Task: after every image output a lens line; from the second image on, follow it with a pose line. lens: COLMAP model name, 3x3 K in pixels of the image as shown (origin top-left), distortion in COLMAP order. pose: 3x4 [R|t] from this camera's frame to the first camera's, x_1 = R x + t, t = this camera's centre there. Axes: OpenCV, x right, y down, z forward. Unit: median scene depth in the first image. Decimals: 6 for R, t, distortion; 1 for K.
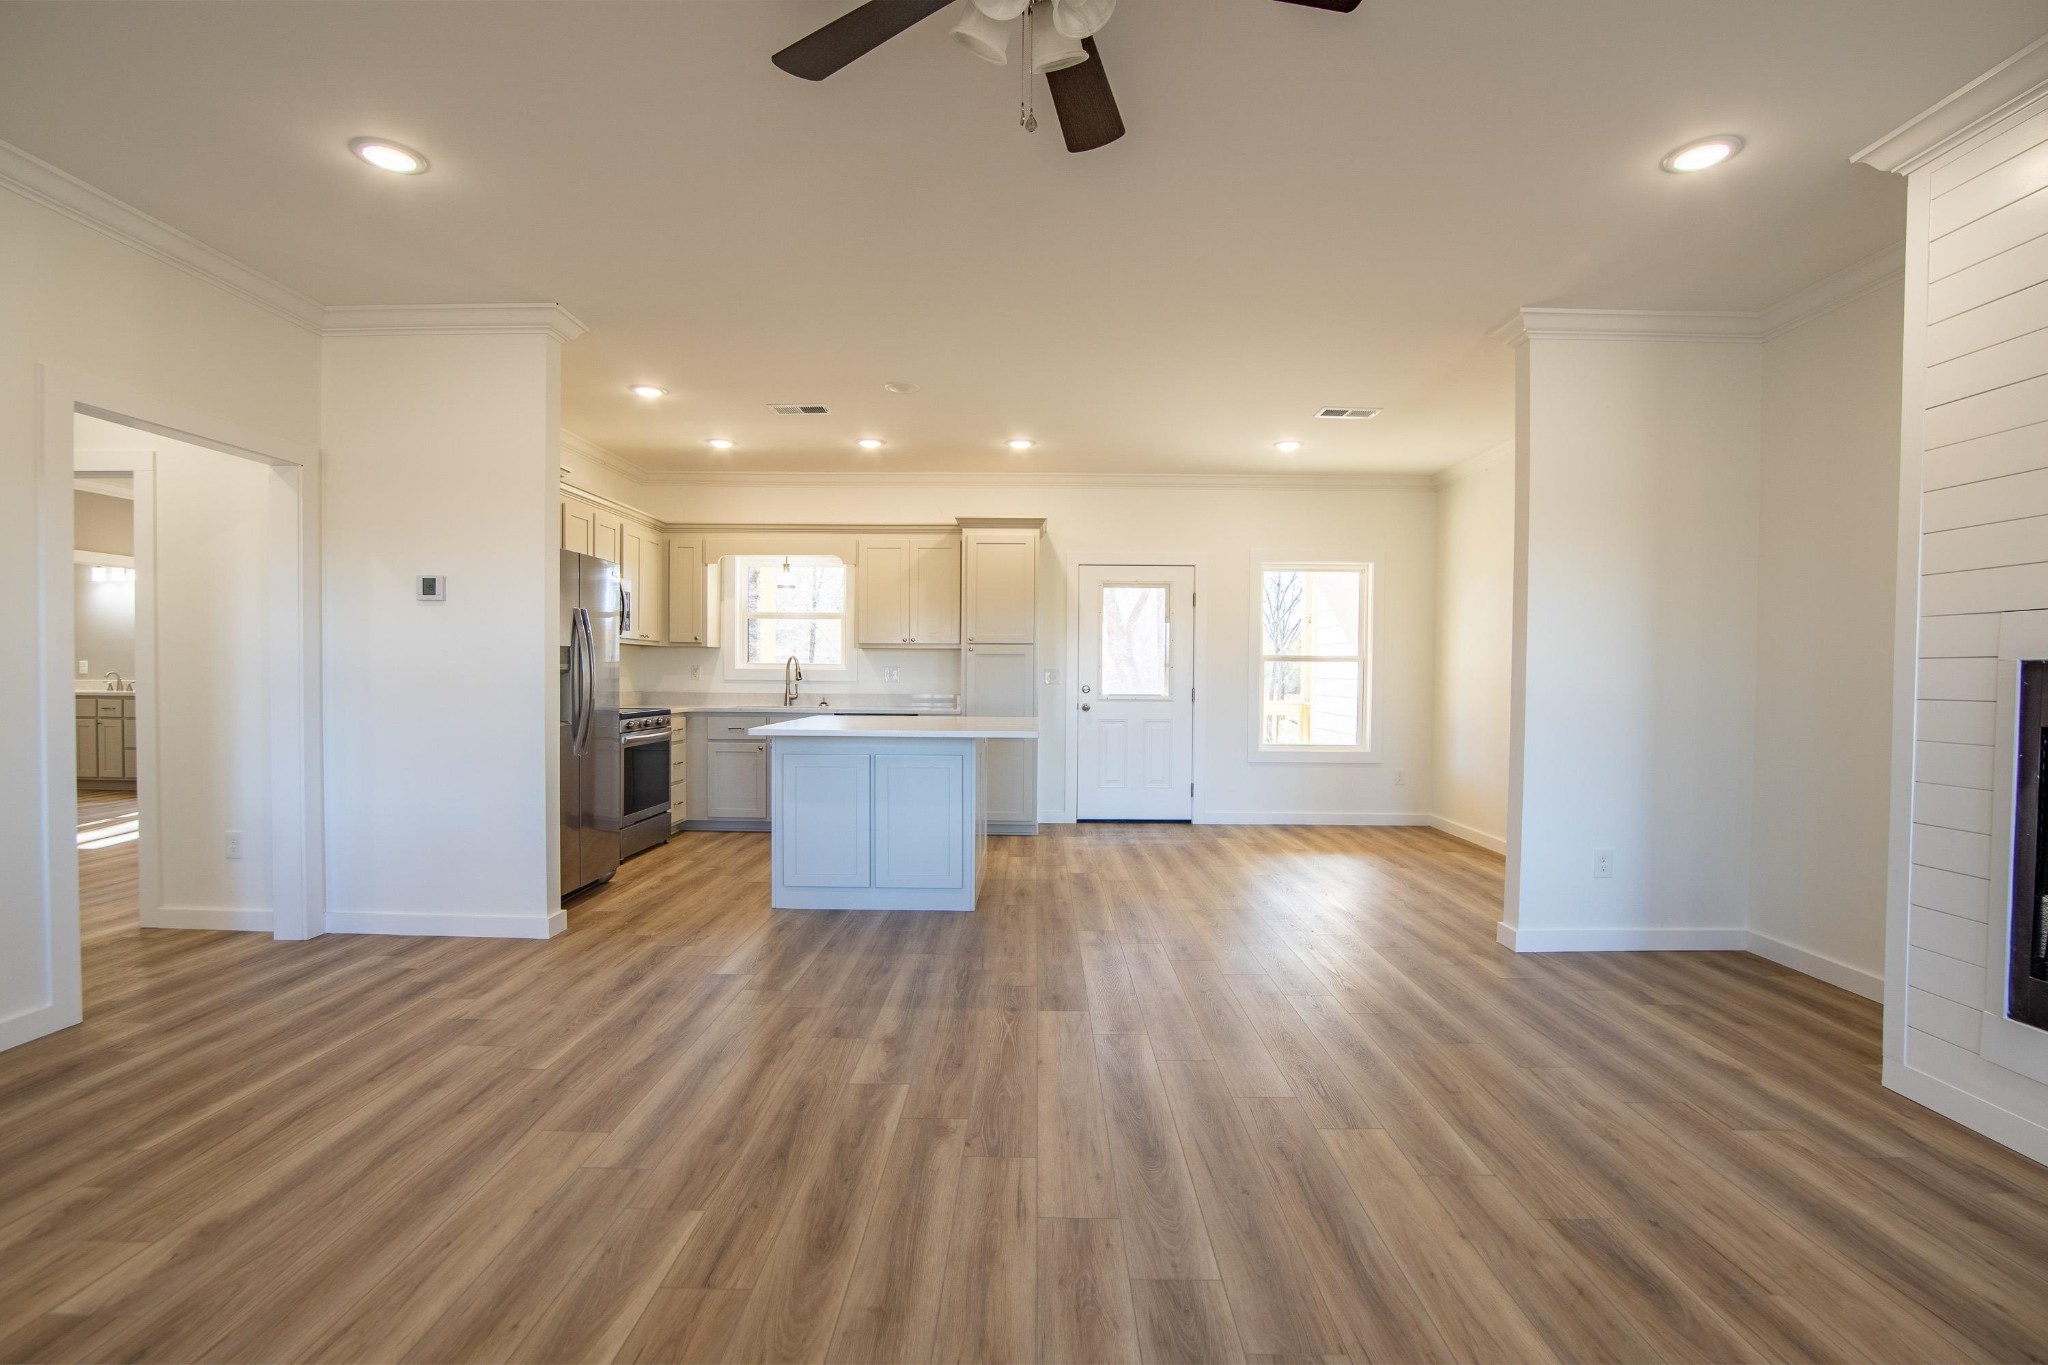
lens RADIAL K [[918.1, 0, 1029.2], [0, 918.1, 694.6], [0, 0, 1]] dist [-0.046220, 0.011450]
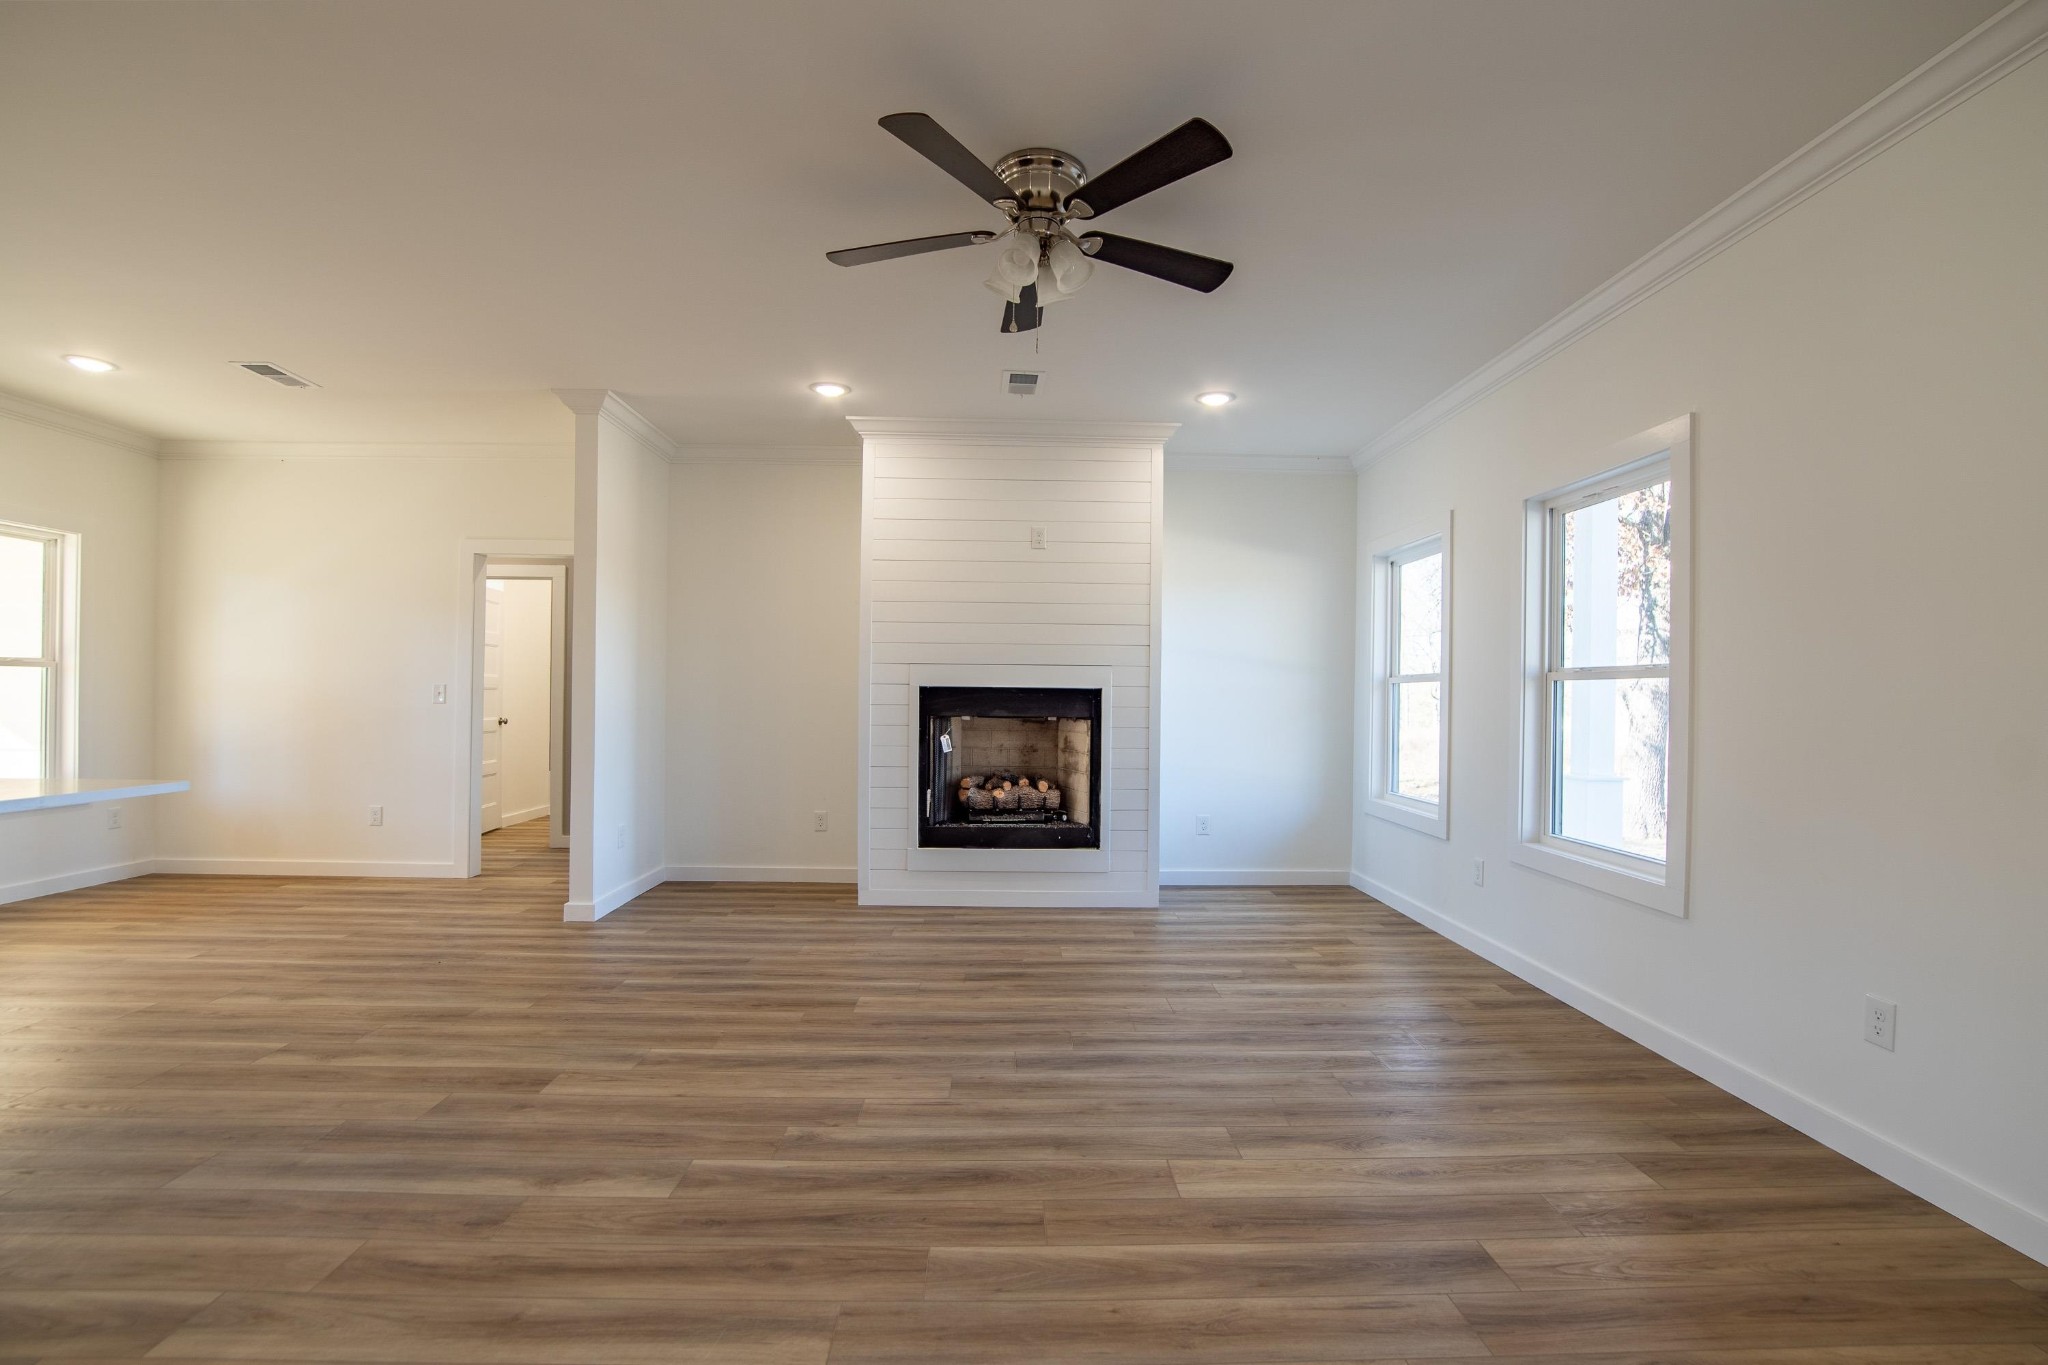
lens RADIAL K [[918.1, 0, 1029.2], [0, 918.1, 694.6], [0, 0, 1]] dist [-0.046220, 0.011450]
pose [[-0.041863, -0.009707, 0.999076, -0.808393], [0.012826, 0.999865, 0.010252, -0.025394], [-0.999041, 0.013244, -0.041733, 0.553454]]
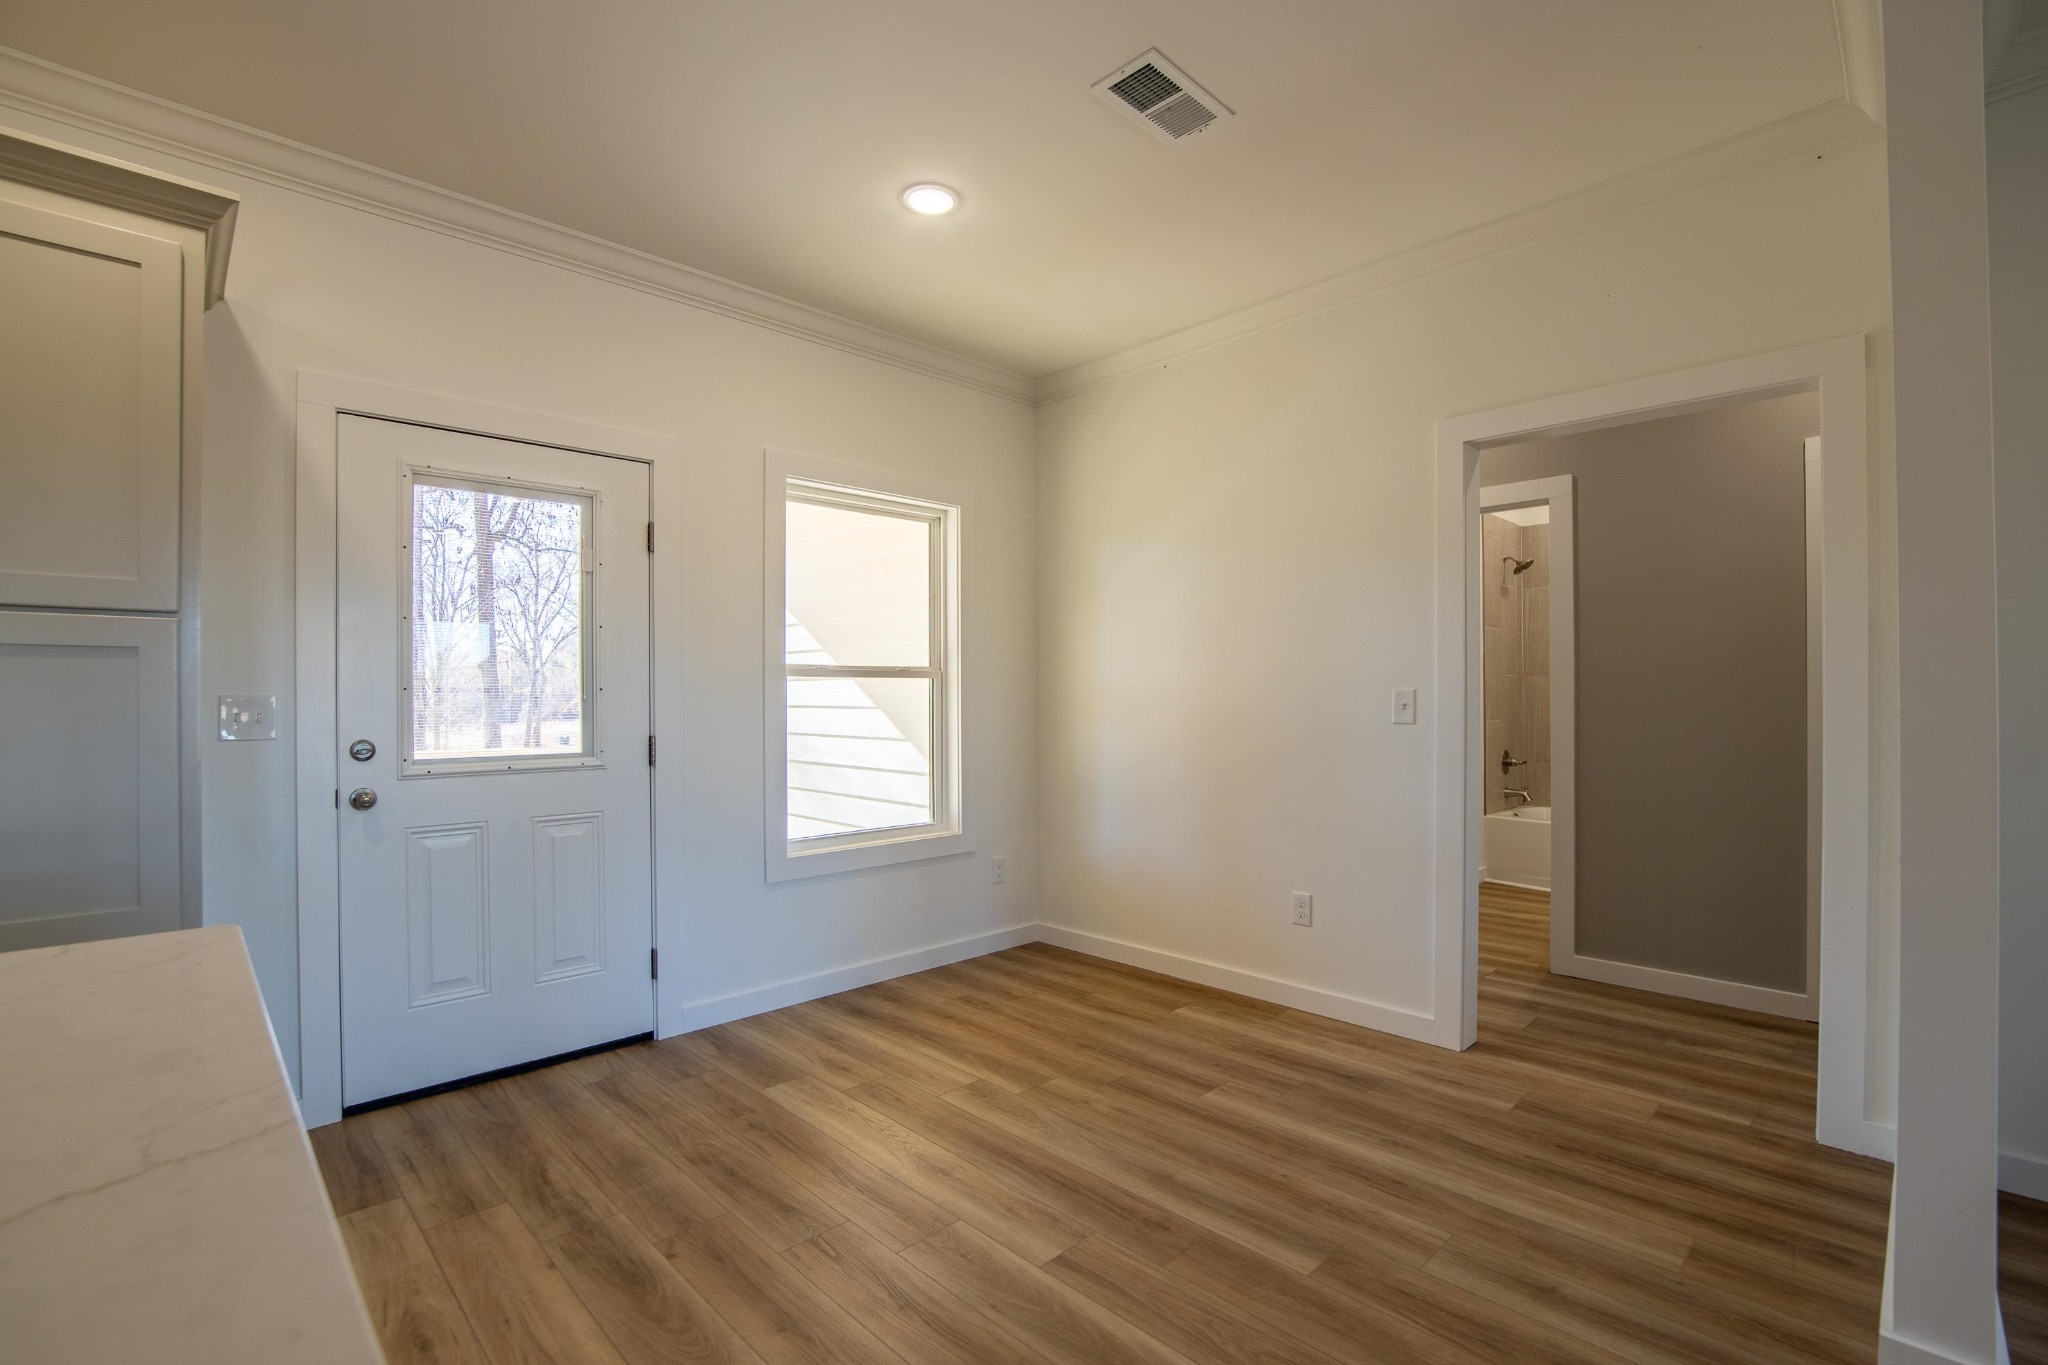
lens RADIAL K [[918.1, 0, 1029.2], [0, 918.1, 694.6], [0, 0, 1]] dist [-0.046220, 0.011450]
pose [[0.710515, -0.010829, 0.703599, -0.003609], [0.027209, 0.999557, -0.012092, -0.036263], [-0.703156, 0.027736, 0.710494, 1.199400]]
